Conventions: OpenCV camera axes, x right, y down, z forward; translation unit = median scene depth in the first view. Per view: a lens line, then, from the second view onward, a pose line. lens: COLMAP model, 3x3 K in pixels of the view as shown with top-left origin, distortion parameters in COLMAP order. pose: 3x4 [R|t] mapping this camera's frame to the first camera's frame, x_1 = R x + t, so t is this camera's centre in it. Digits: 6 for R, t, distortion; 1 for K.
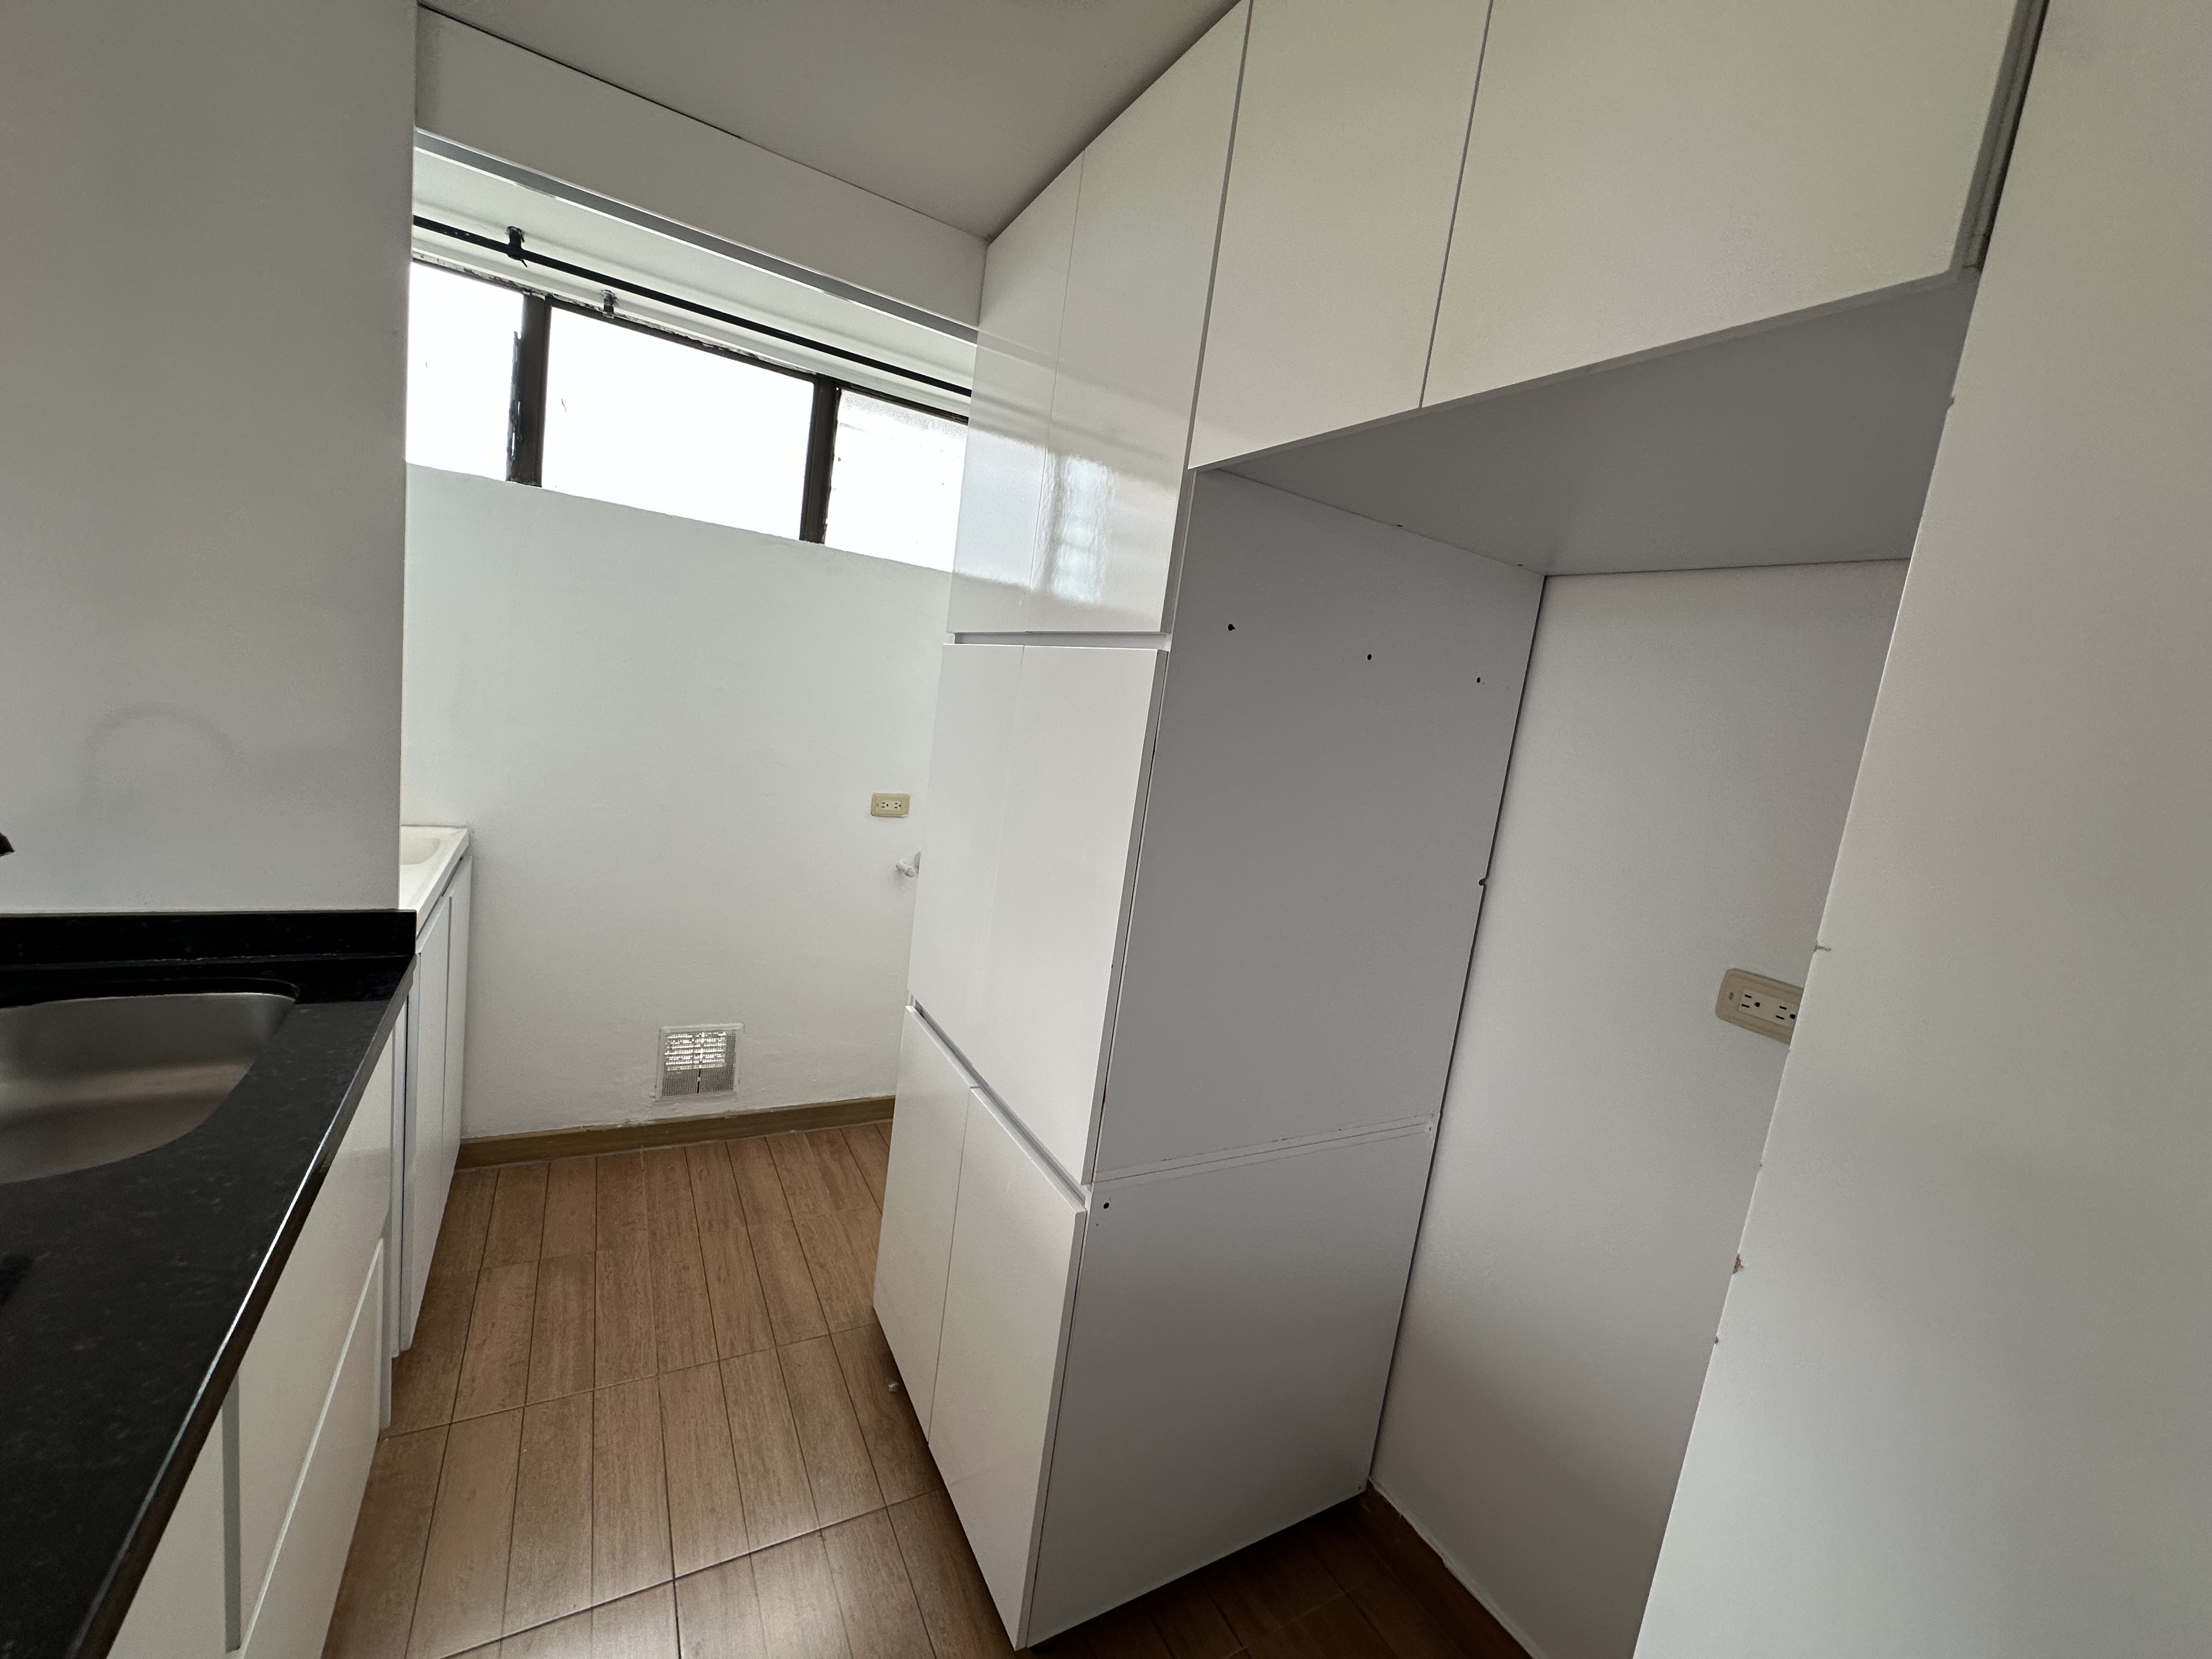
lens RADIAL K [[881.1, 0, 1103.5], [0, 881.1, 820.5], [0, 0, 1]] dist [-0.006801, 0.001073]
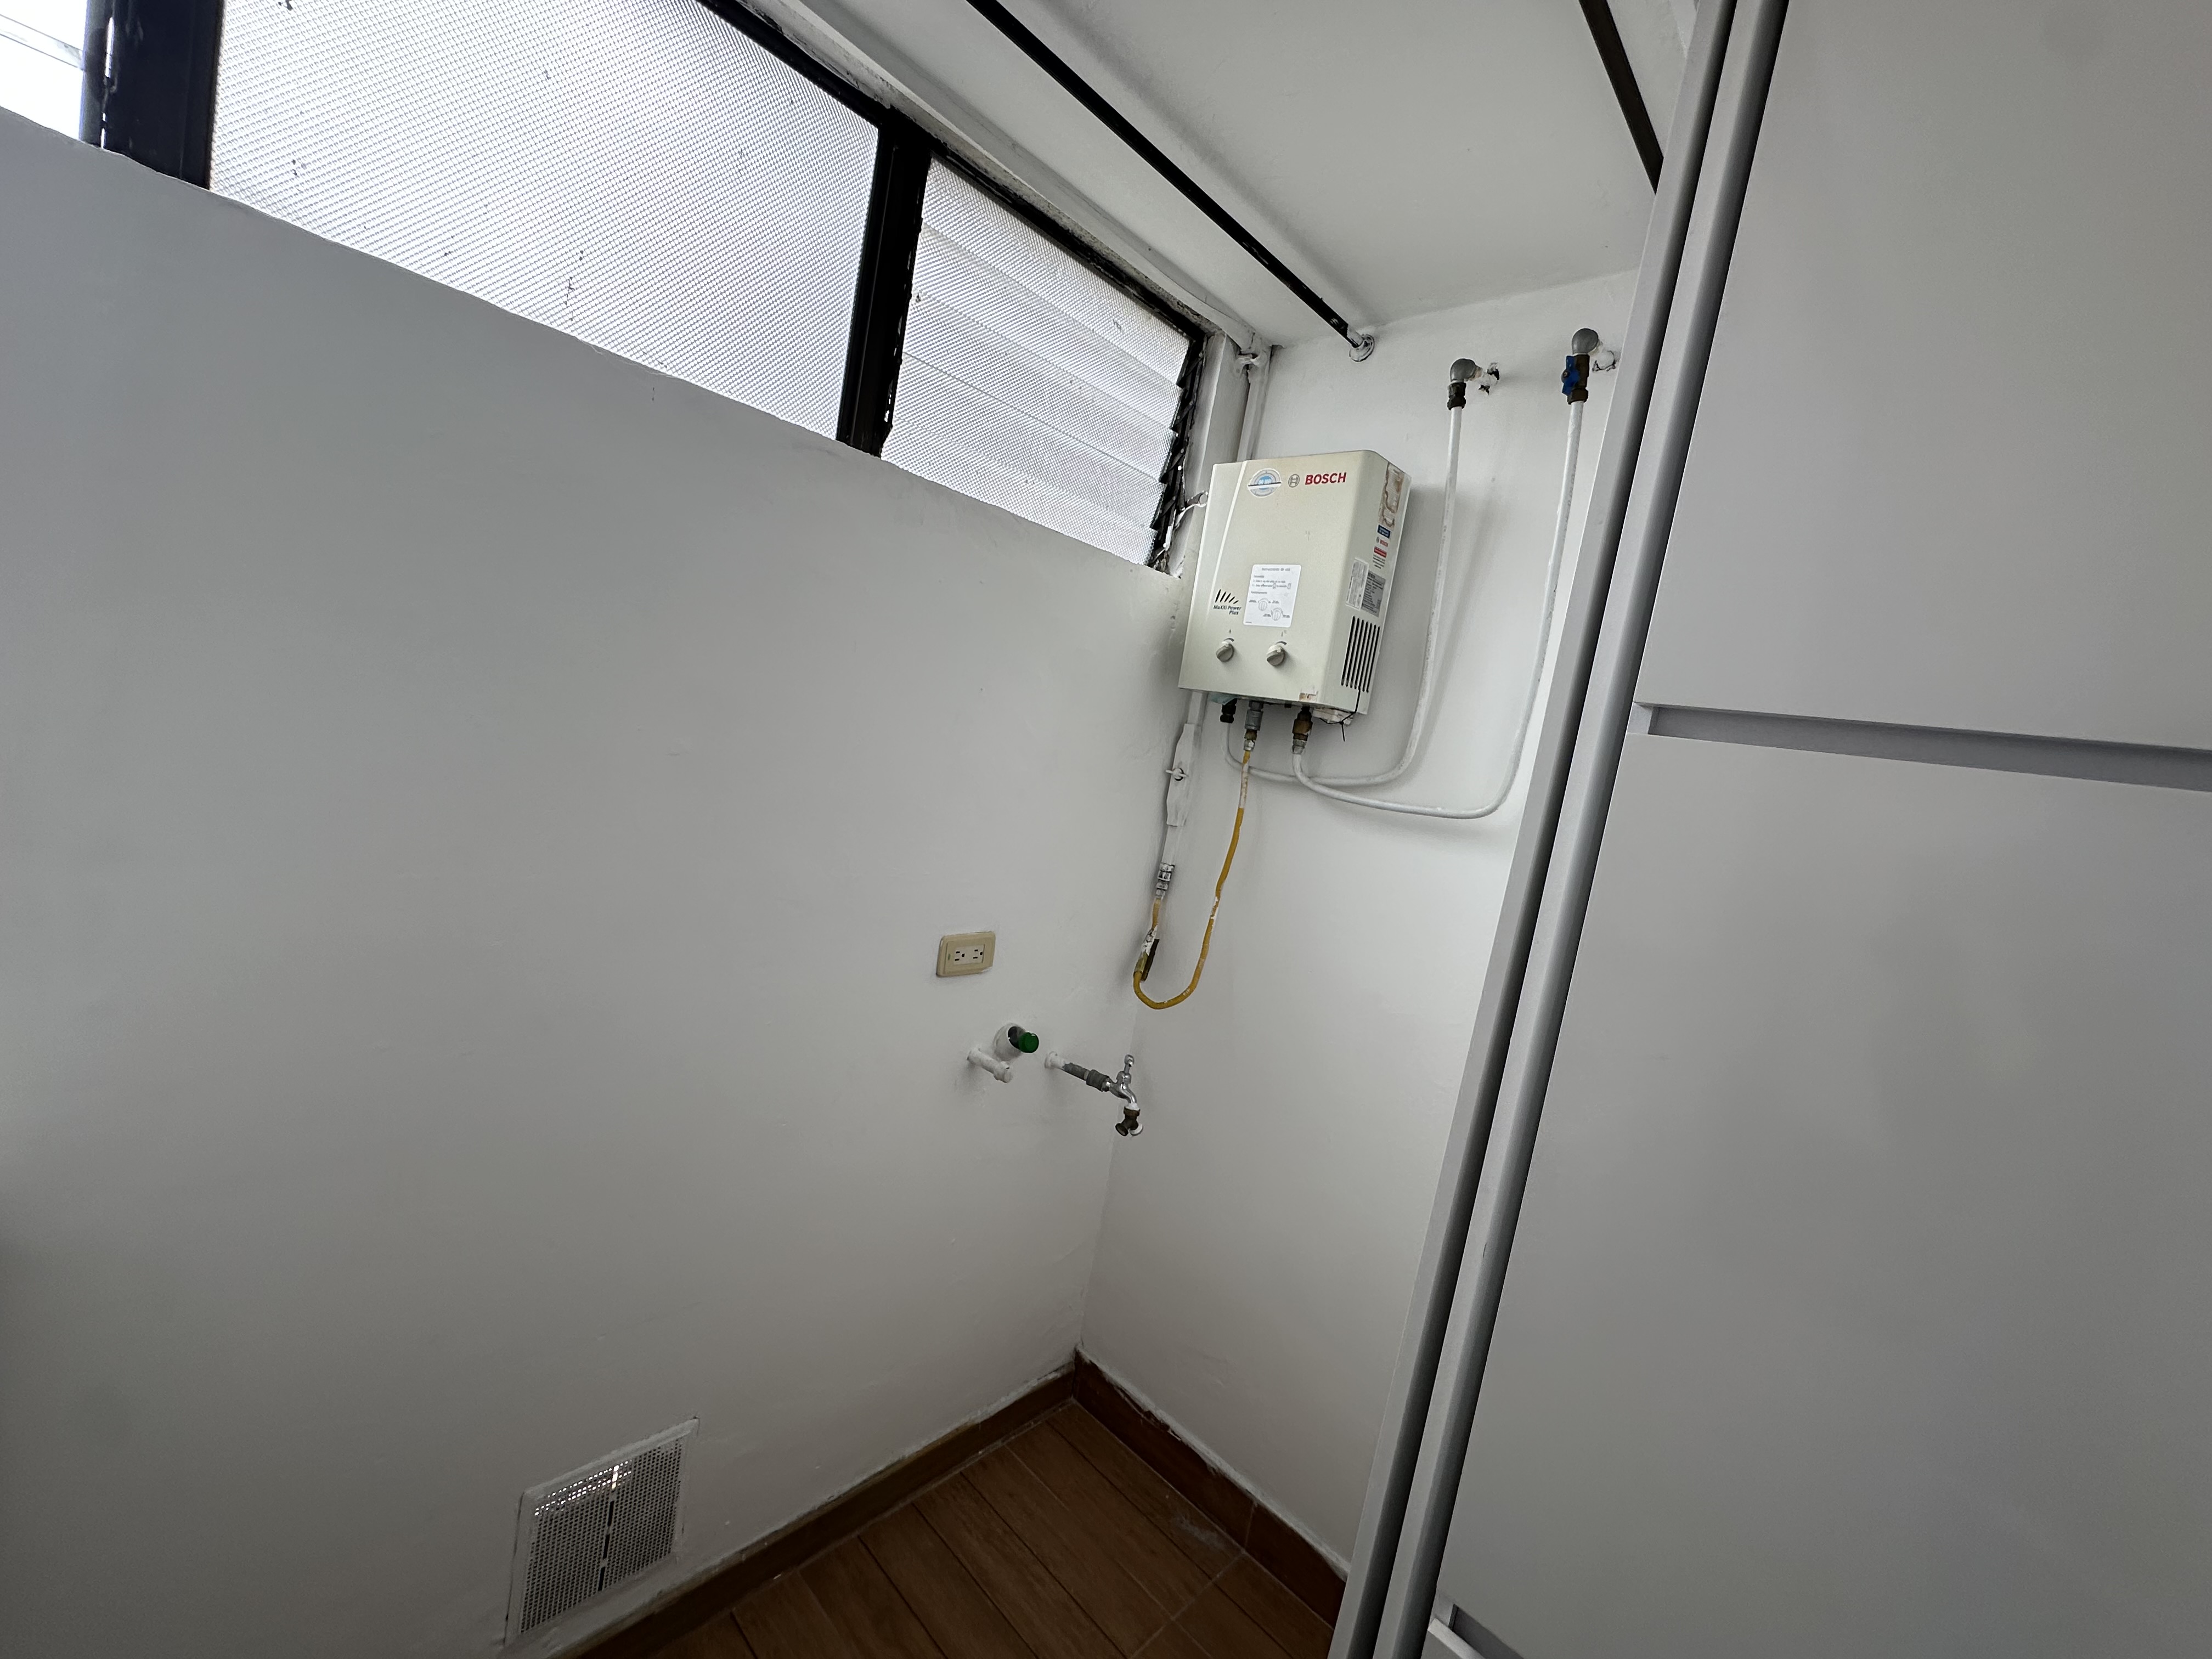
lens RADIAL K [[881.1, 0, 1115.9], [0, 881.1, 838.0], [0, 0, 1]] dist [-0.006801, 0.001073]
pose [[0.960043, -0.001406, 0.279848, -0.332901], [0.000545, 0.999995, 0.003155, -0.100175], [-0.279851, -0.002876, 0.960039, 0.478710]]
